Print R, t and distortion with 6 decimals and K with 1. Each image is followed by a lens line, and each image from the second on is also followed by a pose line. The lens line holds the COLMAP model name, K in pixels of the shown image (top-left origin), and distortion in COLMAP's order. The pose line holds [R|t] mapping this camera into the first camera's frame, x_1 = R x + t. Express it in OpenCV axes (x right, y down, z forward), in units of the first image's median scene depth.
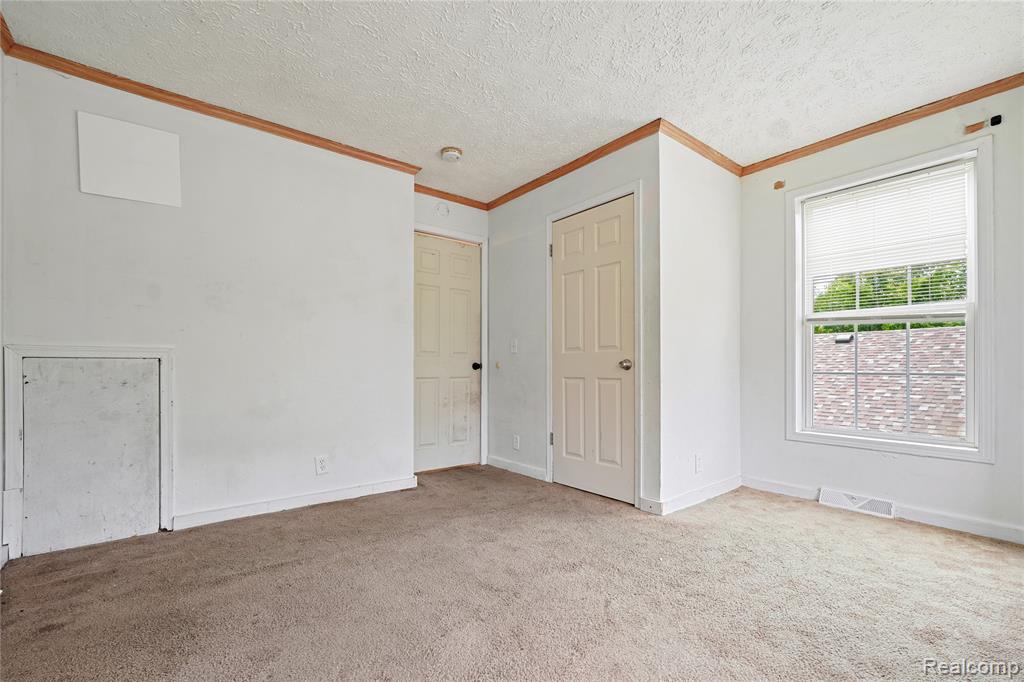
lens RADIAL K [[439.9, 0, 522.4], [0, 439.9, 365.5], [0, 0, 1]] dist [-0.009323, 0.000970]
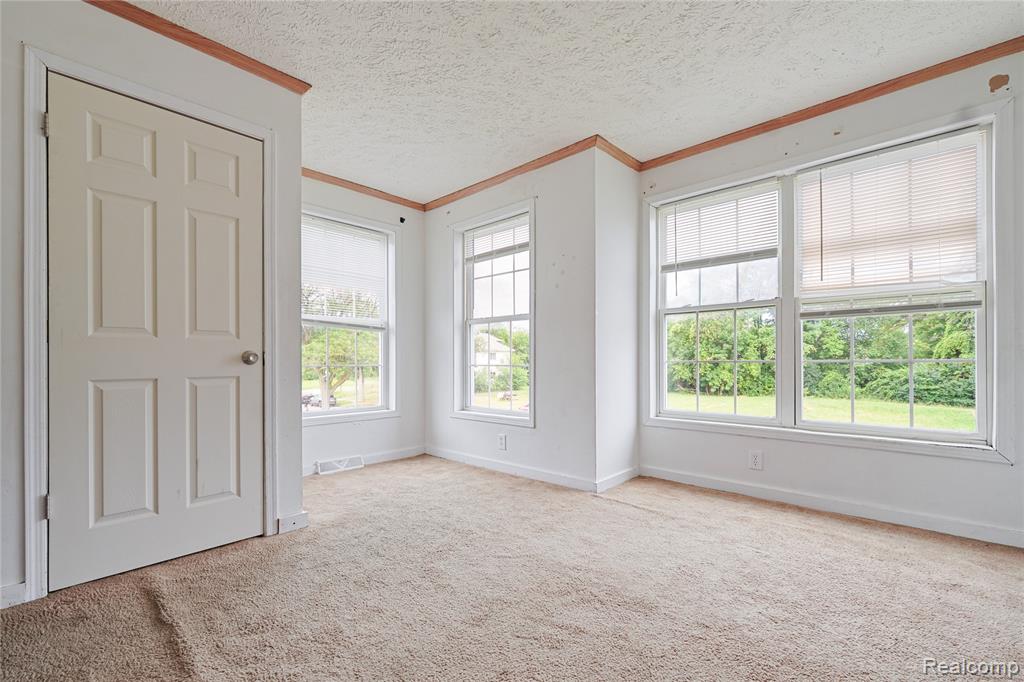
lens RADIAL K [[439.9, 0, 499.5], [0, 439.9, 359.7], [0, 0, 1]] dist [-0.009323, 0.000970]
pose [[-0.125451, 0.002529, 0.992097, -0.557137], [-0.003108, 0.999991, -0.002942, 0.001610], [-0.992095, -0.003452, -0.125442, 0.643022]]
